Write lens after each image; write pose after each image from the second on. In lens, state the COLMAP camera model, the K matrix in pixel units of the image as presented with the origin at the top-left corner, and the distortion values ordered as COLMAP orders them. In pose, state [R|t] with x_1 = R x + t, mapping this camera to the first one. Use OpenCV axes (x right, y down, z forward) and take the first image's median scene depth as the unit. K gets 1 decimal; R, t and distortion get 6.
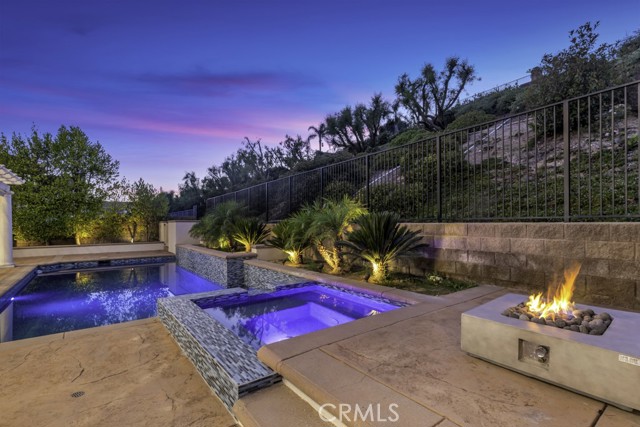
lens RADIAL K [[302.0, 0, 320.7], [0, 302.0, 218.1], [0, 0, 1]] dist [0.000181, -0.000192]
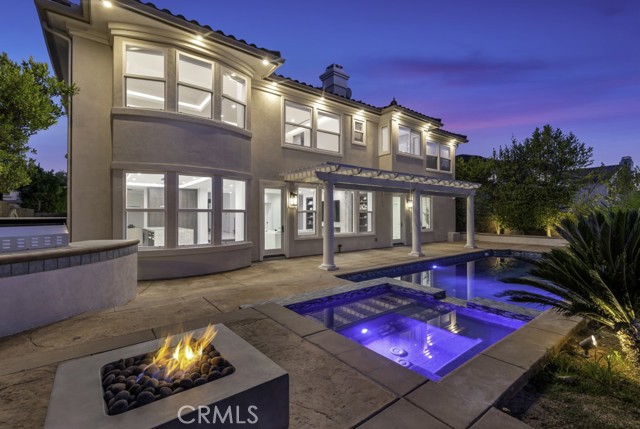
lens RADIAL K [[290.3, 0, 320.0], [0, 290.3, 214.5], [0, 0, 1]] dist [0.000609, -0.000082]
pose [[0.000208, 0.003285, -0.999995, 0.413325], [0.016831, 0.999853, 0.003288, -0.011550], [0.999858, -0.016832, 0.000152, 0.389262]]
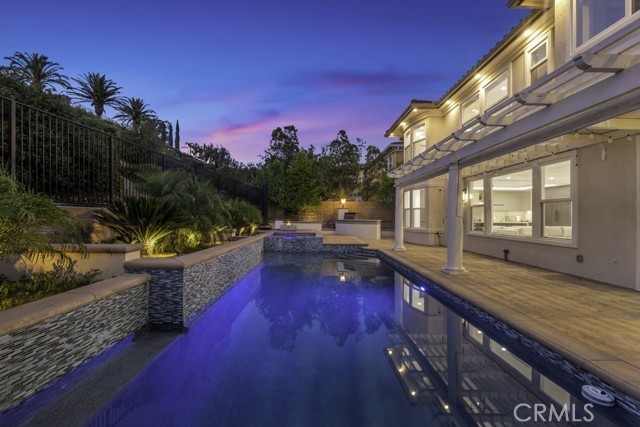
lens RADIAL K [[275.3, 0, 320.0], [0, 275.3, 213.5], [0, 0, 1]] dist [-0.001846, -0.000399]
pose [[-0.794292, 0.006635, 0.607500, -1.196486], [-0.012615, 0.999545, -0.027410, 0.056229], [-0.607405, -0.029435, -0.793847, 1.757180]]
